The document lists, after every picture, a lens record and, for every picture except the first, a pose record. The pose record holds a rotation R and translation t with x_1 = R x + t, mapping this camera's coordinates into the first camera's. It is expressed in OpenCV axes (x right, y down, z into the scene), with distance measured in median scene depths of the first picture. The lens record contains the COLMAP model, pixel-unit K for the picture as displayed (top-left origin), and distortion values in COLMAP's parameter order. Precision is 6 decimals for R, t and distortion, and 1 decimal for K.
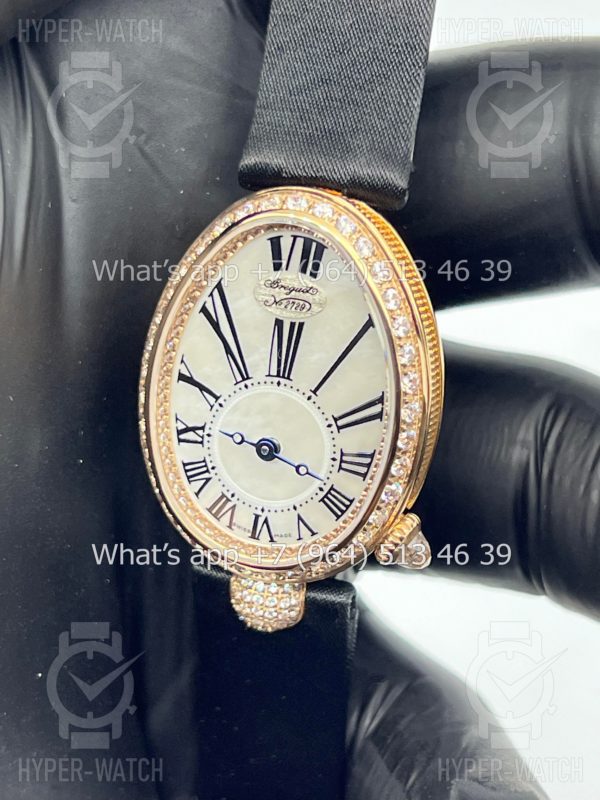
lens RADIAL K [[1858.4, 0, 300.0], [0, 1858.4, 400.0], [0, 0, 1]] dist [0.238439, -1.072364]
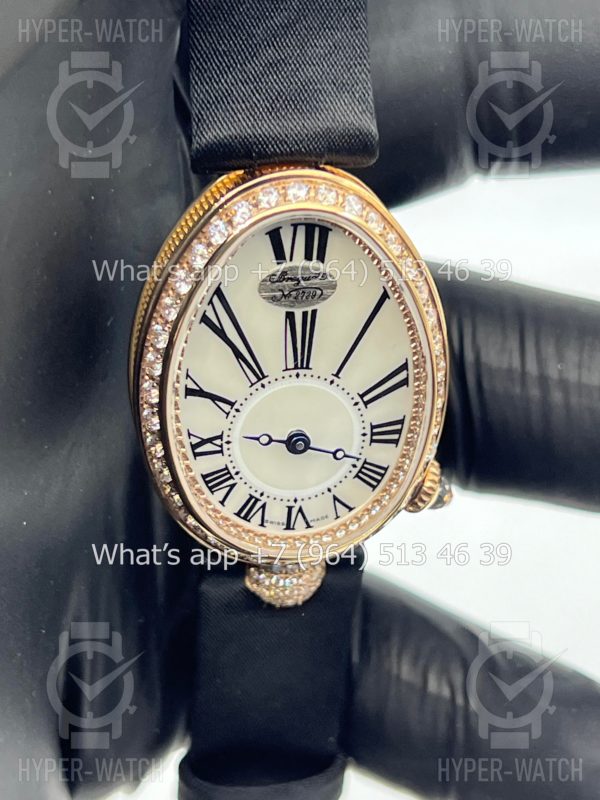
lens RADIAL K [[1858.4, 0, 300.0], [0, 1858.4, 400.0], [0, 0, 1]] dist [0.238439, -1.072364]
pose [[0.881195, -0.276489, 0.383470, -0.377729], [0.185958, 0.948475, 0.256545, -0.240039], [-0.434644, -0.154757, 0.887207, 0.151924]]
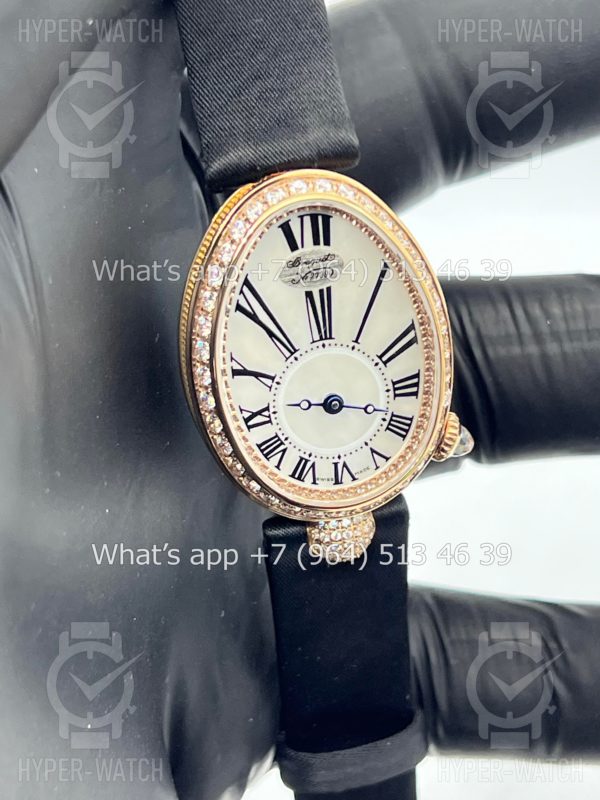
lens RADIAL K [[1858.4, 0, 300.0], [0, 1858.4, 400.0], [0, 0, 1]] dist [0.238439, -1.072364]
pose [[0.835253, -0.358151, 0.417230, -0.503521], [0.340054, 0.932731, 0.119904, -0.117652], [-0.432107, 0.041730, 0.900856, -0.007614]]
